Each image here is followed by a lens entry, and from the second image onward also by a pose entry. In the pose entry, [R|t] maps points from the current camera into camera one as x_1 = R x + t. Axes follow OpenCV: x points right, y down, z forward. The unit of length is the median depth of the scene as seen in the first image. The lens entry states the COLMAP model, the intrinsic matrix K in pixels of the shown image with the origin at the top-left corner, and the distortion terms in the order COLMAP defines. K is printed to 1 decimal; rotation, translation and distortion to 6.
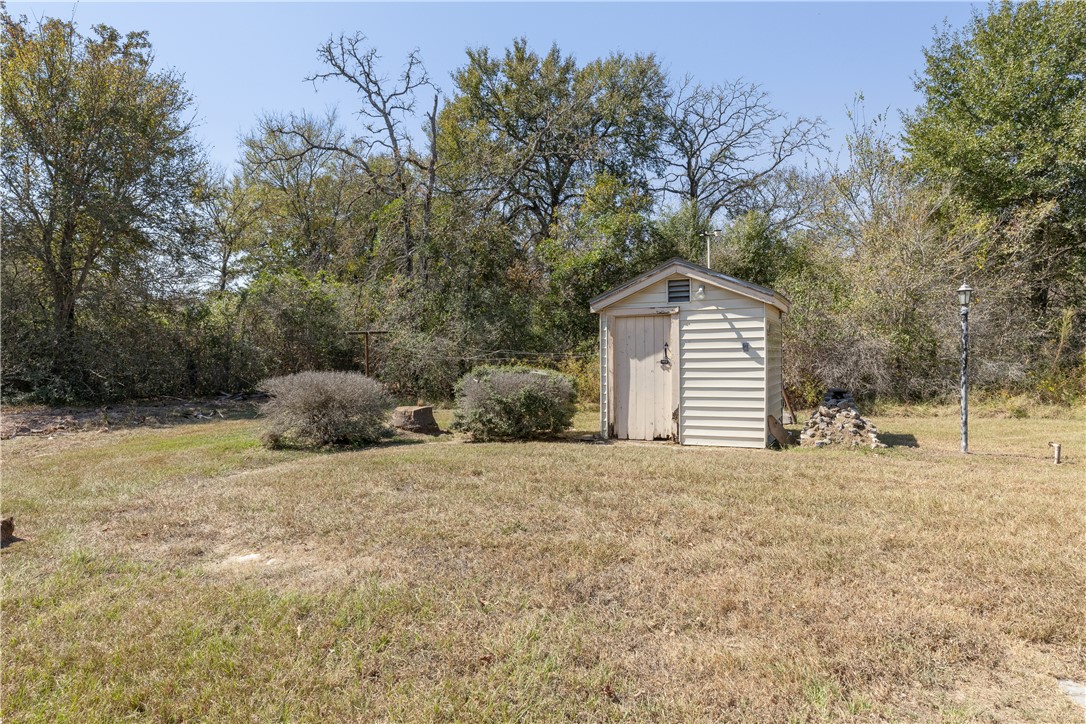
lens RADIAL K [[655.6, 0, 543.9], [0, 655.6, 360.4], [0, 0, 1]] dist [0.045652, 0.000484]
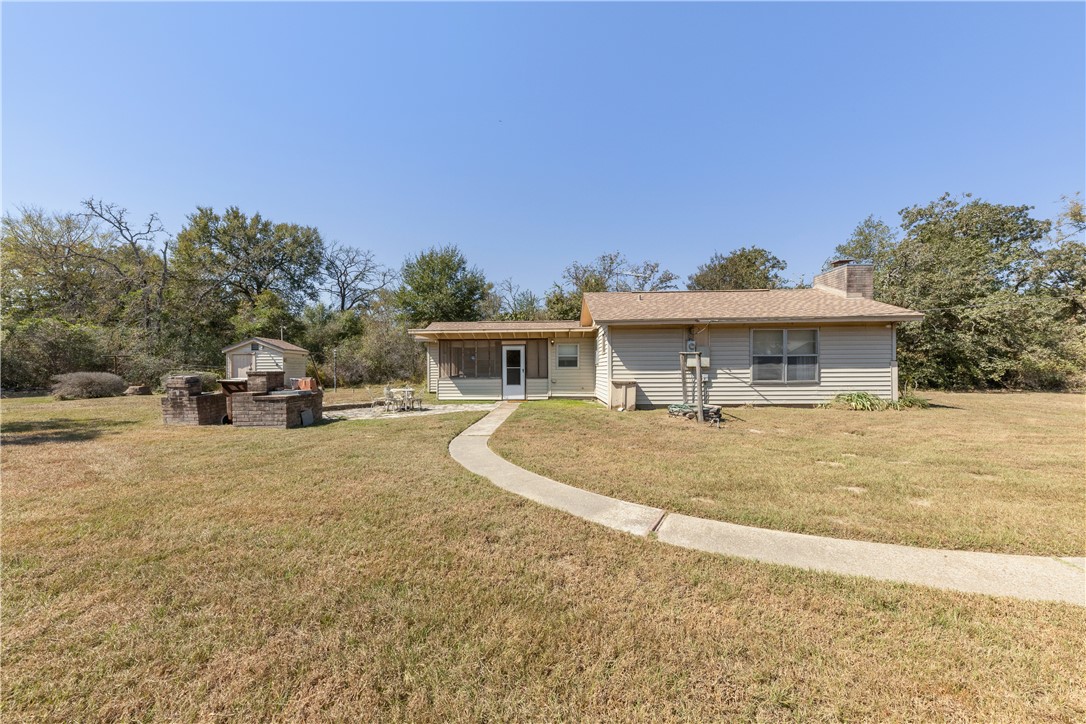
lens RADIAL K [[373.3, 0, 542.0], [0, 373.3, 372.2], [0, 0, 1]] dist [0.000862, -0.000611]
pose [[0.838072, 0.002546, 0.545553, 0.170344], [-0.000567, 0.999993, -0.003795, 0.010122], [-0.545559, 0.002871, 0.838068, -0.571314]]
